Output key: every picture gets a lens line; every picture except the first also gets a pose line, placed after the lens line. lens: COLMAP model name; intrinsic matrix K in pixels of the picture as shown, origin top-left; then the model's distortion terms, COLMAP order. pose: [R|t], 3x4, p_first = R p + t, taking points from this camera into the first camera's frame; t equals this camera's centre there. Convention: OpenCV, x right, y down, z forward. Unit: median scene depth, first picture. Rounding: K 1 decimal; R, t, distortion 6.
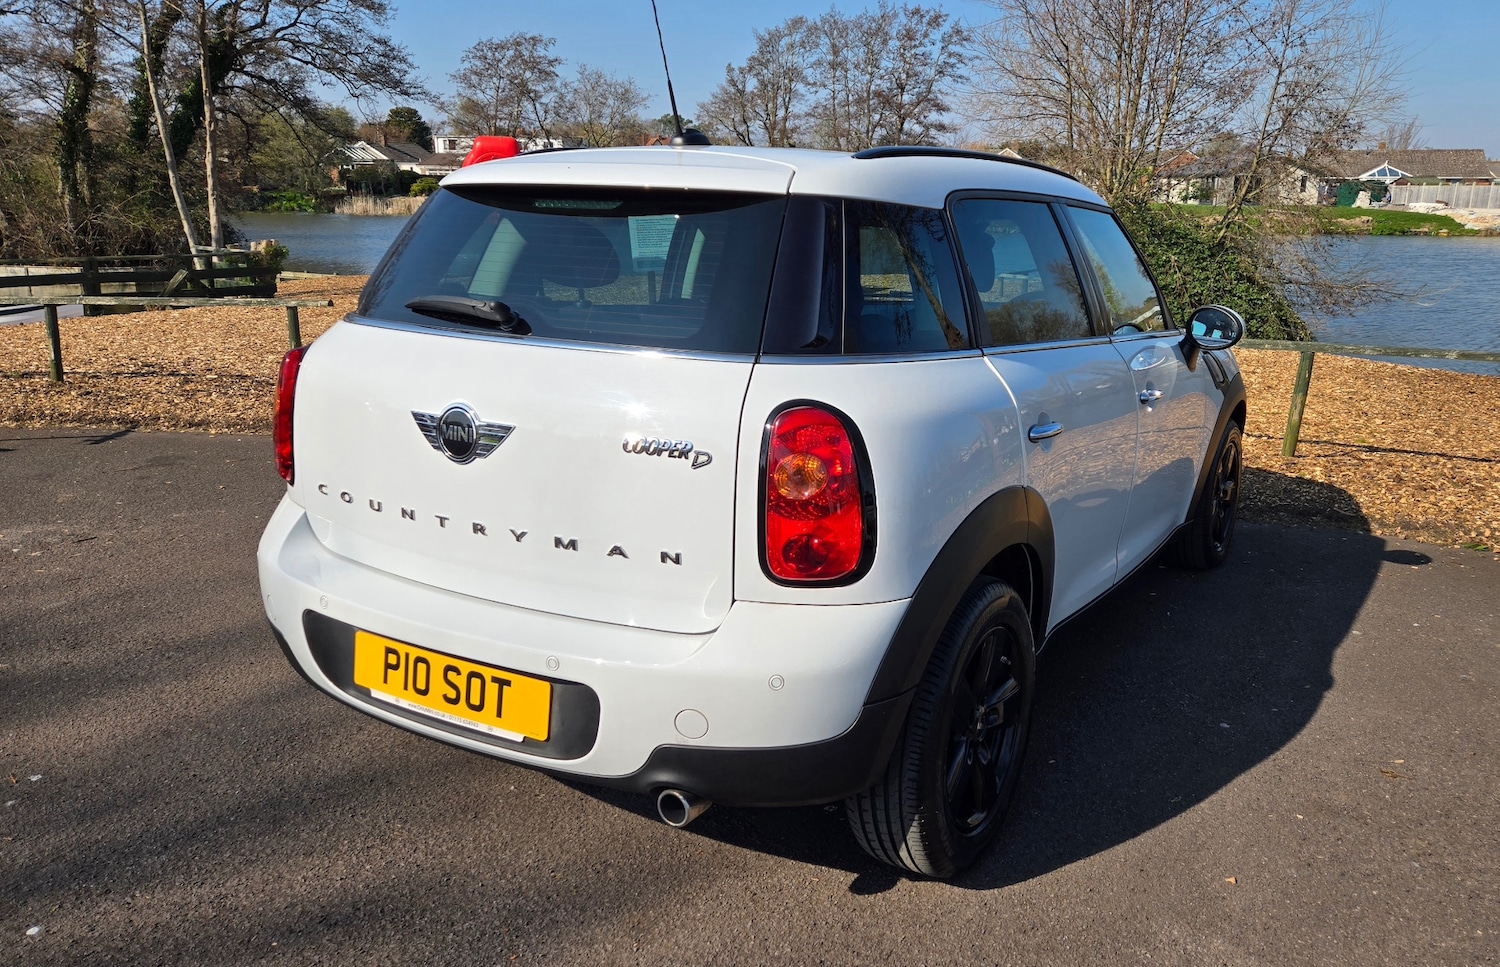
lens RADIAL K [[1124.7, 0, 859.8], [0, 1124.7, 480.5], [0, 0, 1]] dist [0.114731, -0.123168]
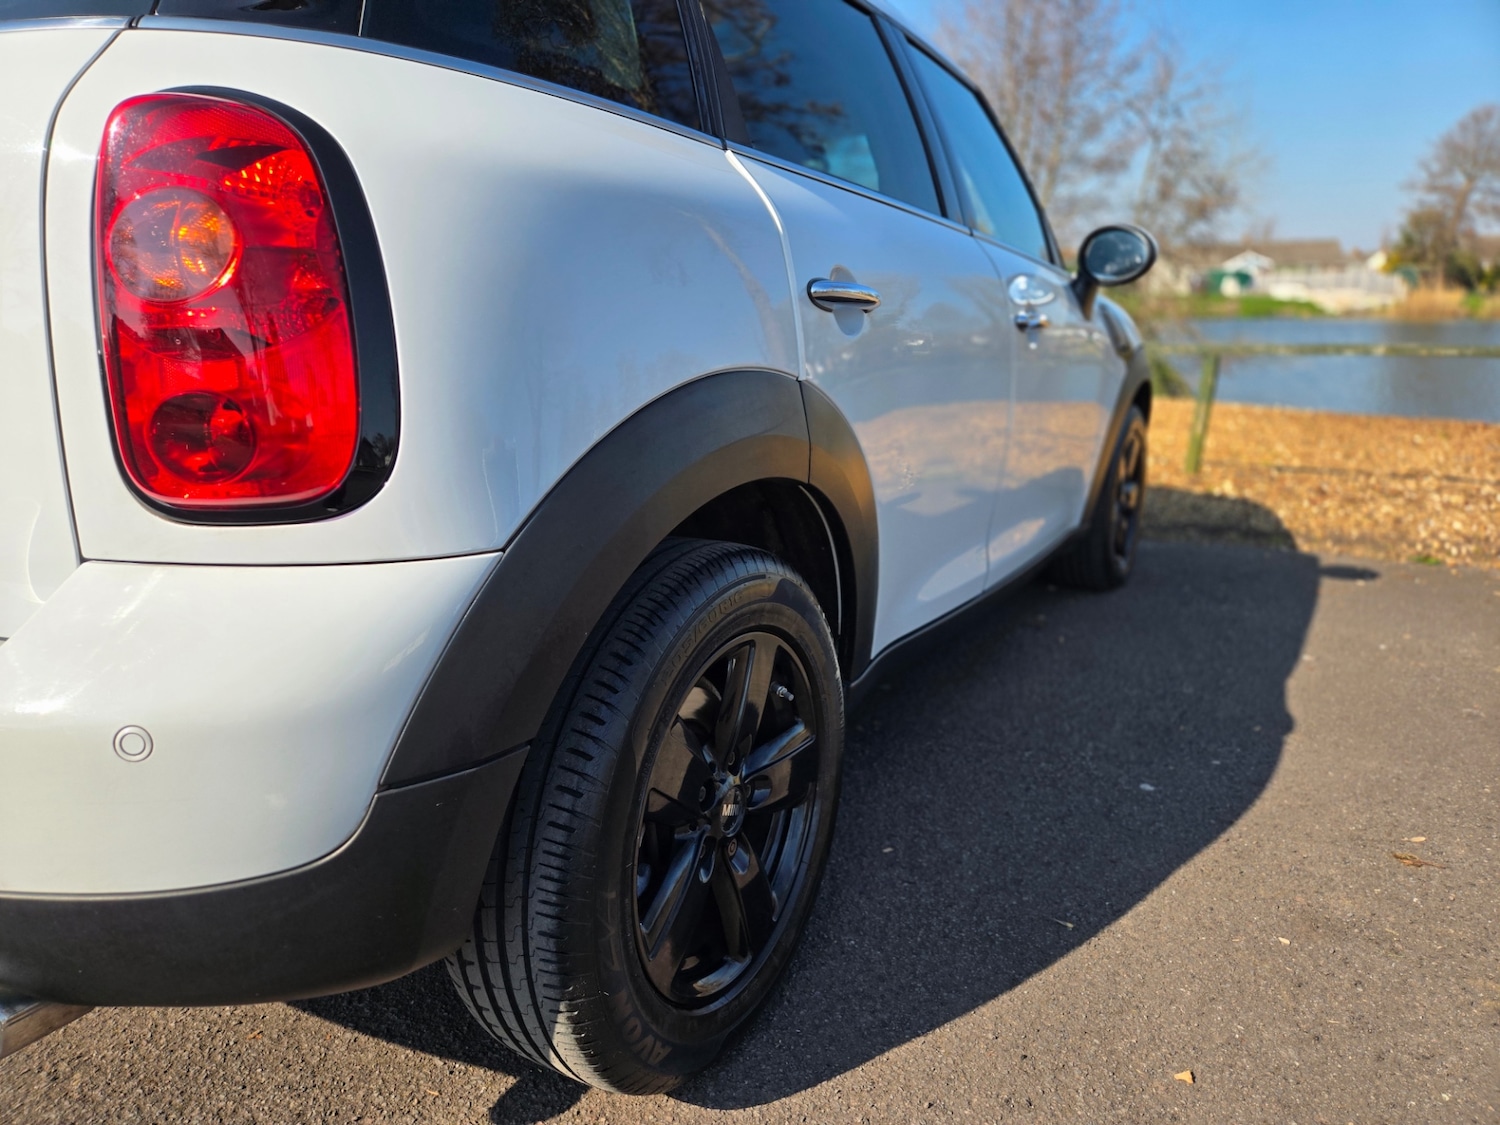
lens RADIAL K [[1002.8, 0, 756.6], [0, 1002.8, 557.6], [0, 0, 1]] dist [0.080722, -0.066696]
pose [[0.999491, -0.021034, -0.023973, 0.105884], [0.021114, 0.999772, 0.003109, 0.071731], [0.023902, -0.003614, 0.999708, 0.396008]]
